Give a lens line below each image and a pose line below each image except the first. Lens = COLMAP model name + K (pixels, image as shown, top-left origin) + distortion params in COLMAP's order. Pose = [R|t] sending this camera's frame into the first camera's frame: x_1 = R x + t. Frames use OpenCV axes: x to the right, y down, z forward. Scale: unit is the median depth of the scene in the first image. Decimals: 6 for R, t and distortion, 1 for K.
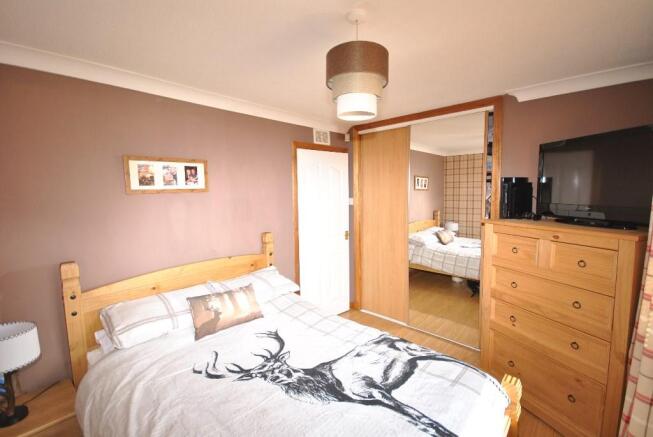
lens RADIAL K [[287.3, 0, 326.6], [0, 287.3, 218.4], [0, 0, 1]] dist [0.005402, -0.007217]
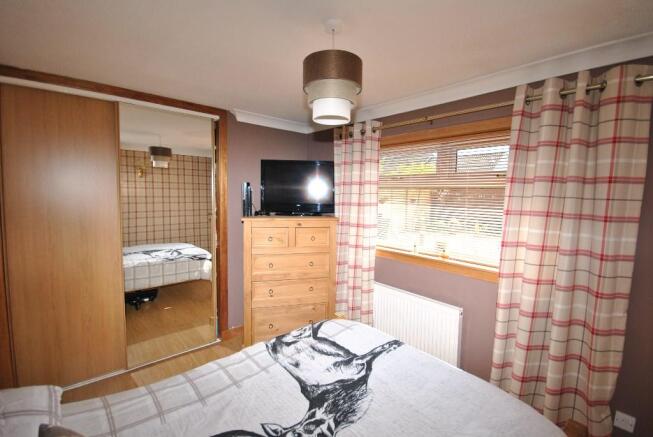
lens RADIAL K [[287.3, 0, 327.9], [0, 287.3, 220.2], [0, 0, 1]] dist [0.005402, -0.007217]
pose [[0.088691, -0.077192, 0.993064, -0.833787], [0.074695, 0.994701, 0.070648, -0.066209], [-0.993255, 0.067911, 0.093987, 0.815591]]
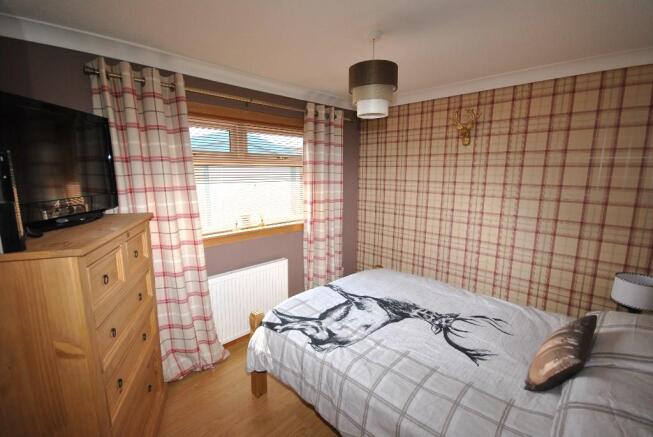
lens RADIAL K [[287.3, 0, 330.6], [0, 287.3, 219.4], [0, 0, 1]] dist [0.005402, -0.007217]
pose [[-0.999321, 0.011114, 0.035122, 0.216458], [0.019834, 0.965740, 0.258751, -0.209911], [-0.031044, 0.259272, -0.965305, 2.054250]]
